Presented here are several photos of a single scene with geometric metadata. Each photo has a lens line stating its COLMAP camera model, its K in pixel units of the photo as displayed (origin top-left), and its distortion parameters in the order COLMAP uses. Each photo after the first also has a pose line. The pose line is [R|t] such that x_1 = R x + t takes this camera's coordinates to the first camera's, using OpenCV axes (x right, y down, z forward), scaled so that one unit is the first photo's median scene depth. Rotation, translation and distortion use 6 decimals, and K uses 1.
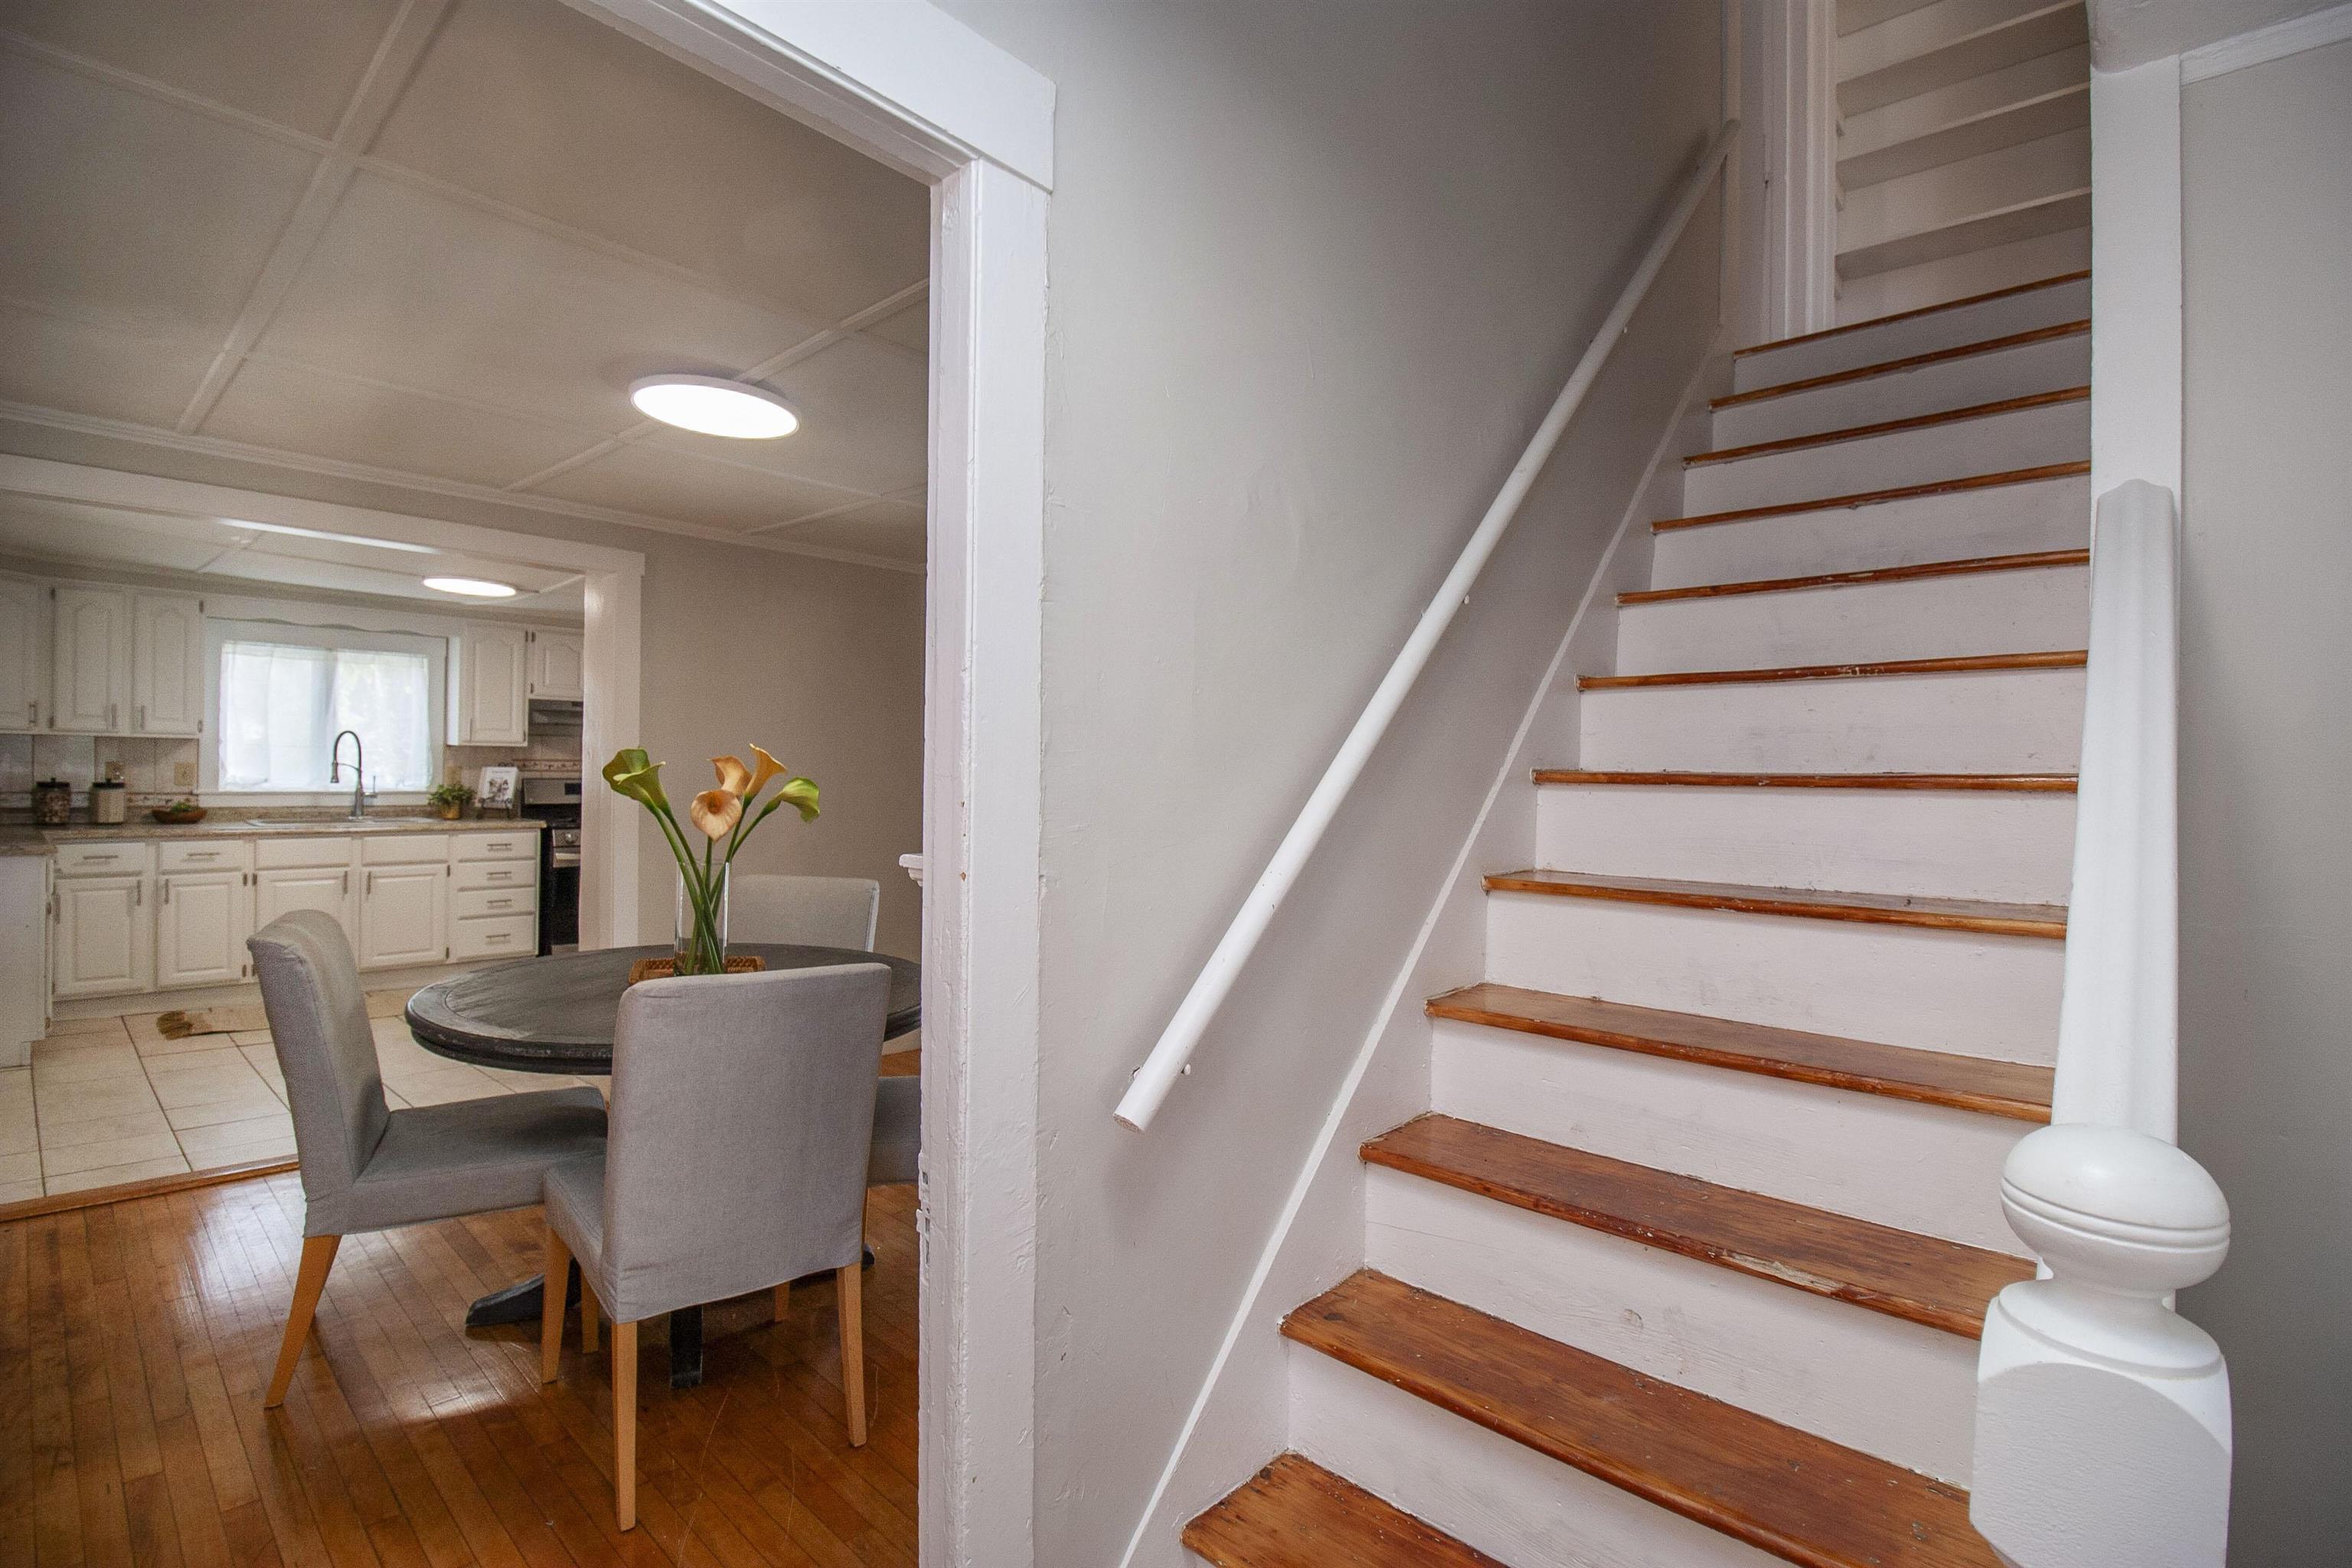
lens RADIAL K [[1069.4, 0, 1204.8], [0, 1069.4, 777.7], [0, 0, 1]] dist [-0.027195, -0.001250]
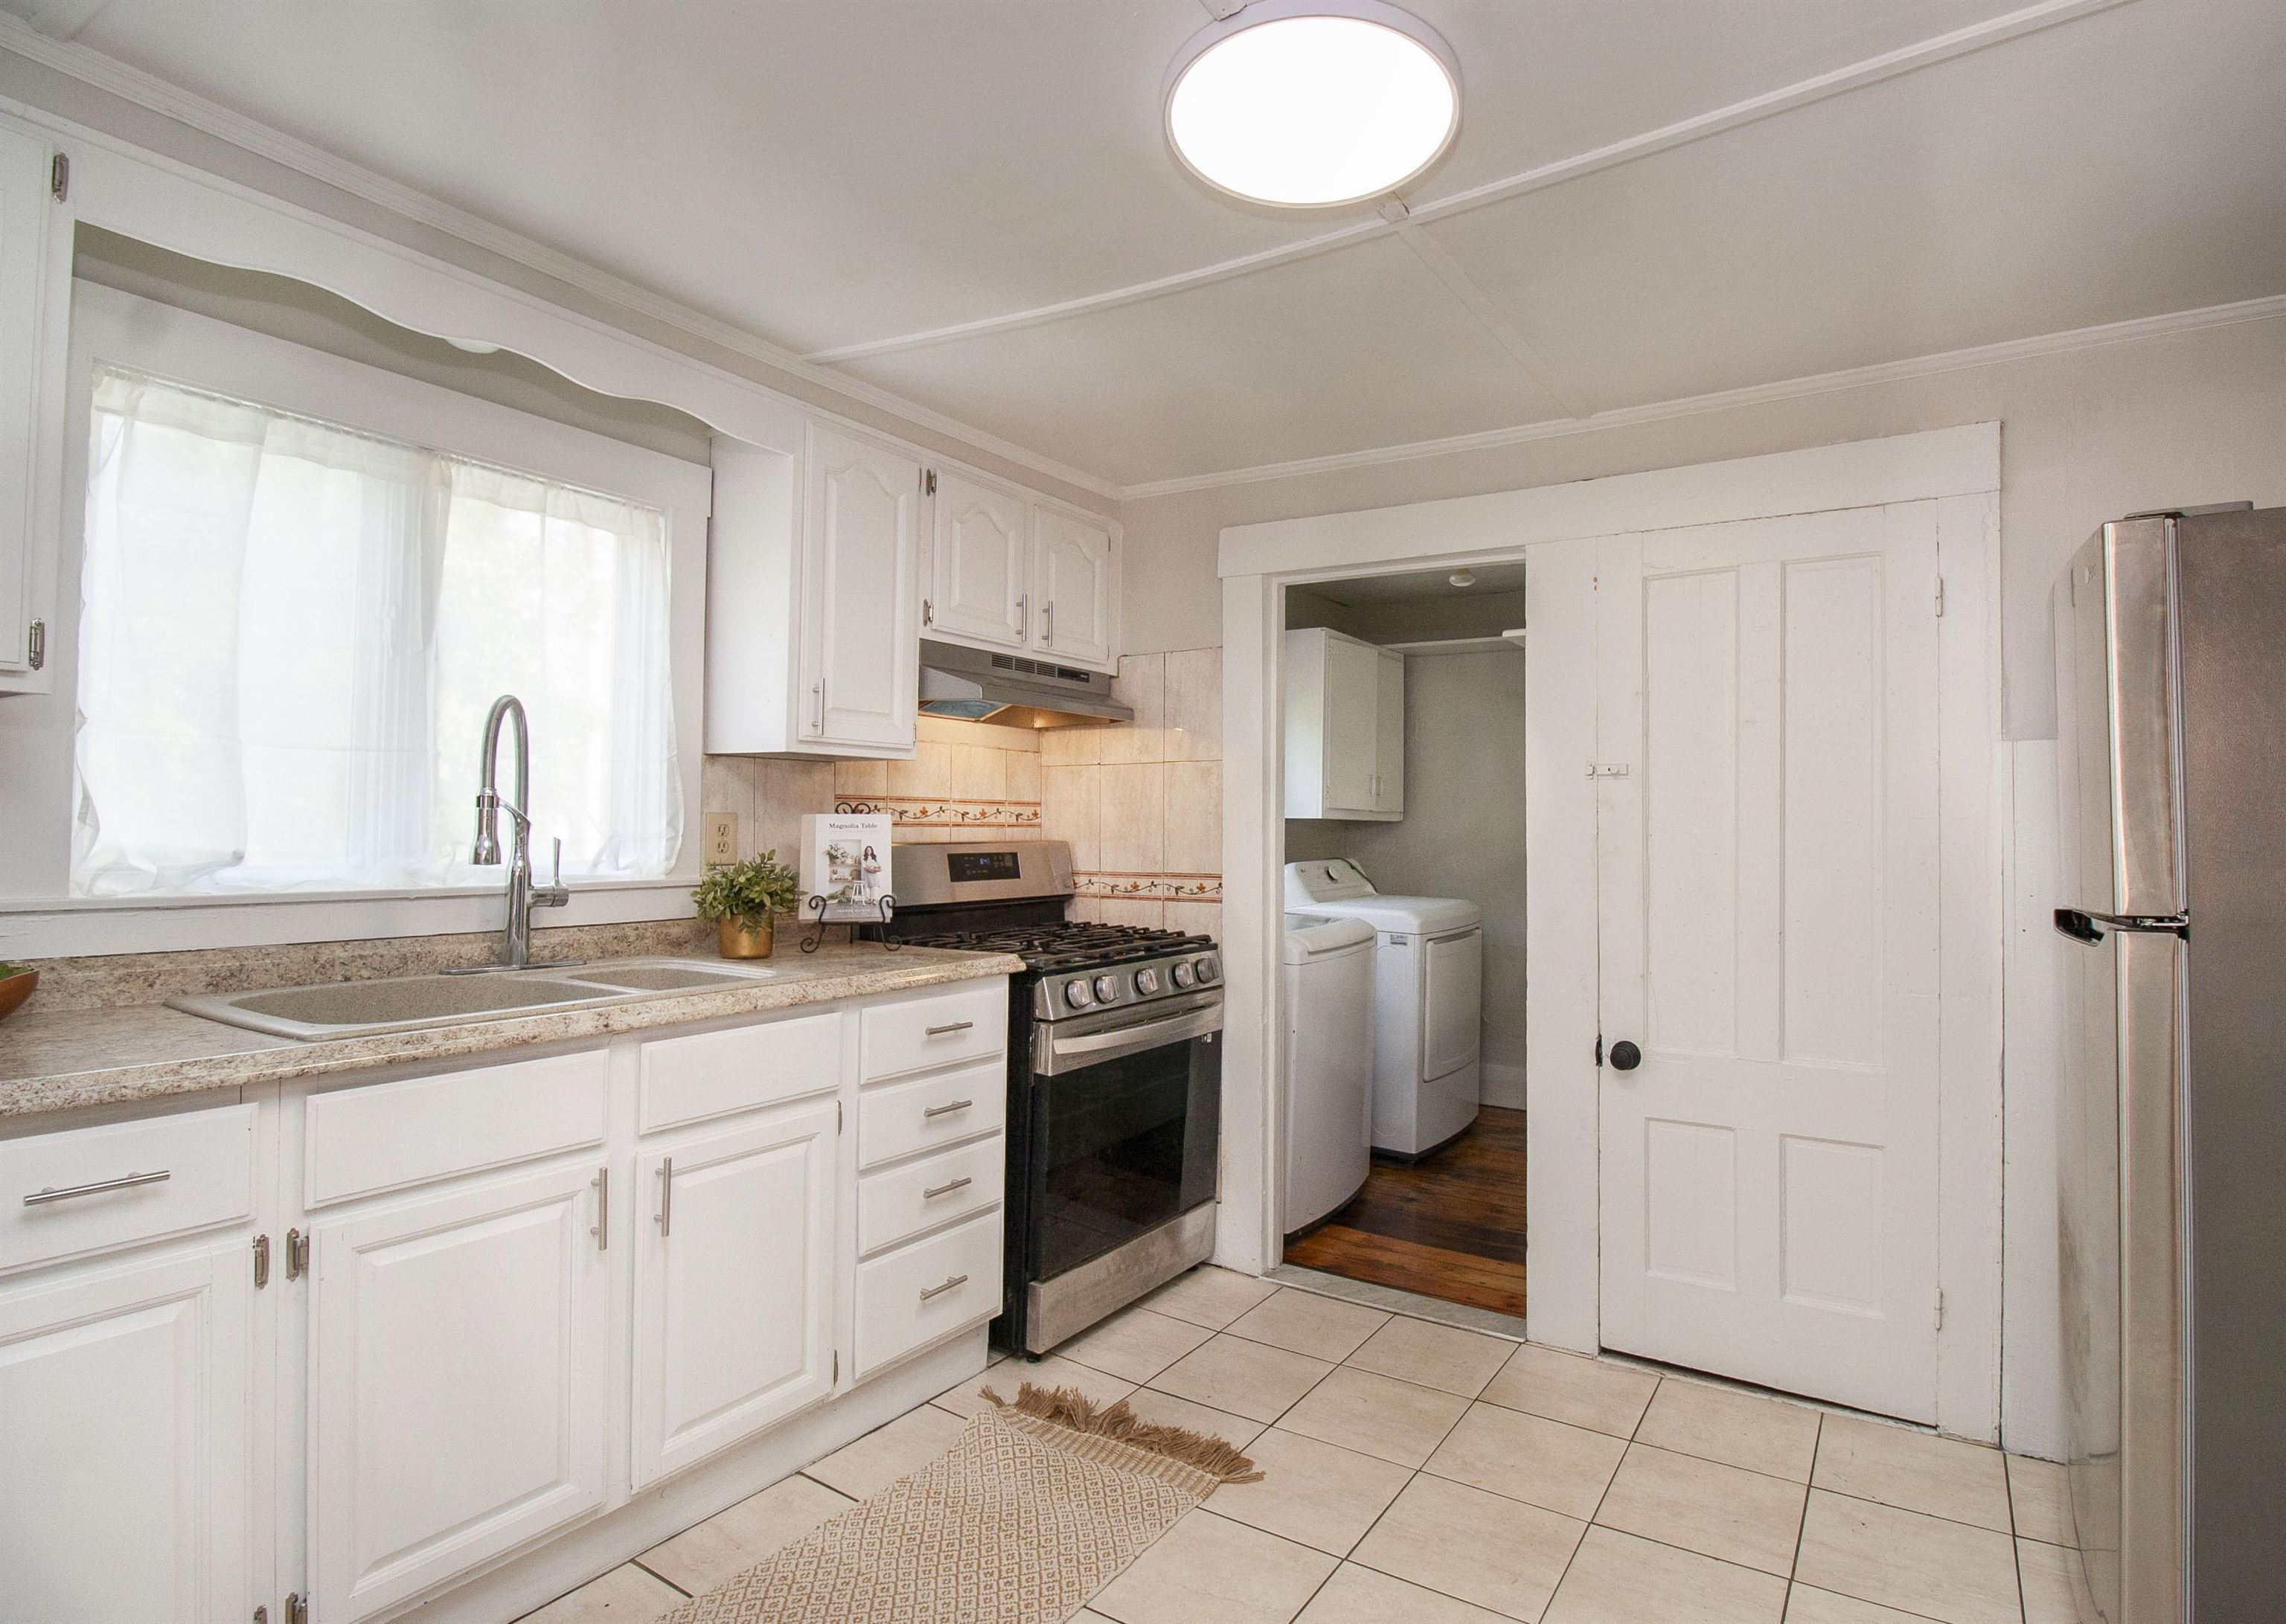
lens RADIAL K [[1146.4, 0, 1218.1], [0, 1146.4, 805.9], [0, 0, 1]] dist [0.001062, -0.007386]
pose [[0.985717, -0.008067, 0.168219, -0.693355], [0.012679, 0.999572, -0.026362, -0.000188], [-0.167934, 0.028118, 0.985397, 0.648348]]
